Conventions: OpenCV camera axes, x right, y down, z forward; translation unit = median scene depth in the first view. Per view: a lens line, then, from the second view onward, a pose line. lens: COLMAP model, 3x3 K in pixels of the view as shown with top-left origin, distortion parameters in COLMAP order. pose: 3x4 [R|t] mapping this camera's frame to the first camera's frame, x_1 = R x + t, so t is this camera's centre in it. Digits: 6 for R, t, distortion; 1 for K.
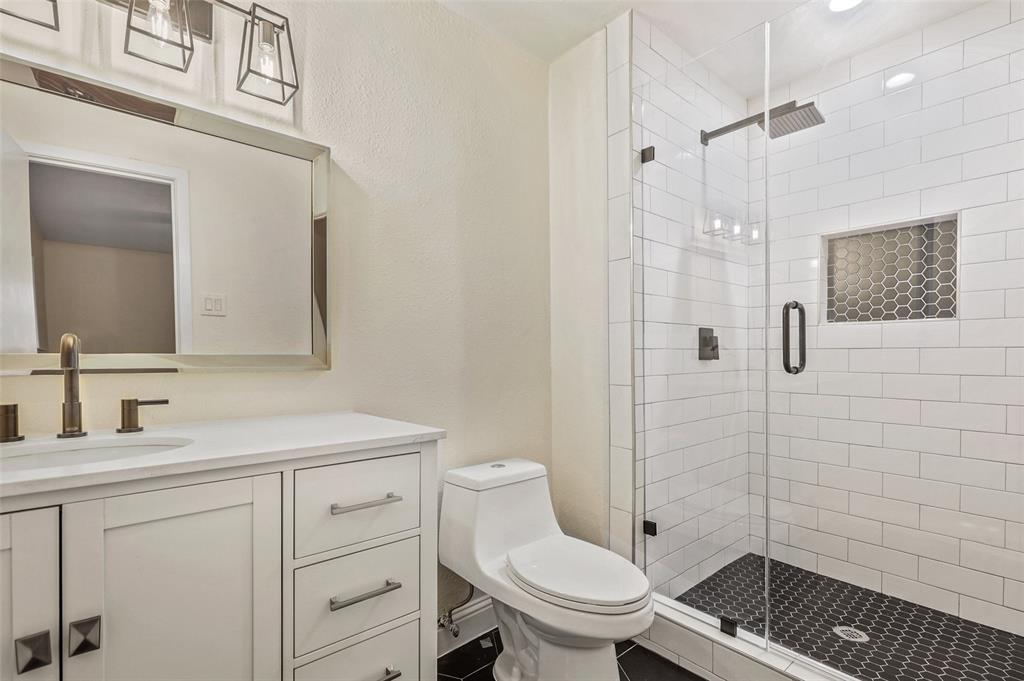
lens RADIAL K [[501.8, 0, 527.5], [0, 501.8, 343.6], [0, 0, 1]] dist [-0.000240, 0.009192]
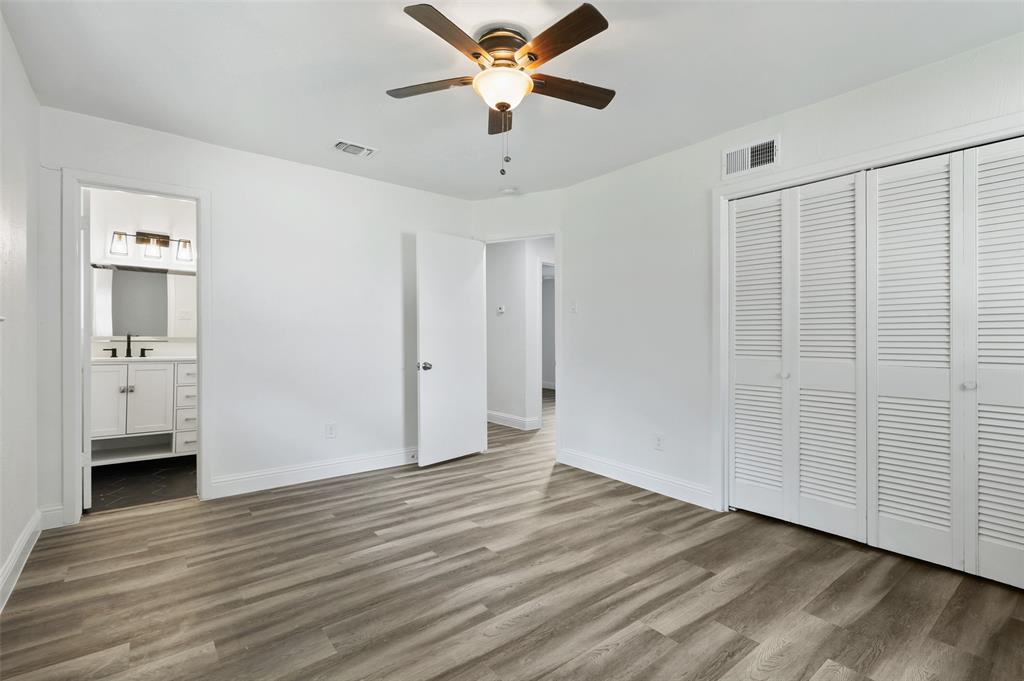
lens RADIAL K [[476.3, 0, 516.5], [0, 476.3, 328.9], [0, 0, 1]] dist [0.001111, 0.000483]
pose [[0.998738, 0.008936, -0.049413, 2.271416], [-0.009301, 0.999931, -0.007169, -0.039681], [0.049346, 0.007620, 0.998753, -2.534631]]
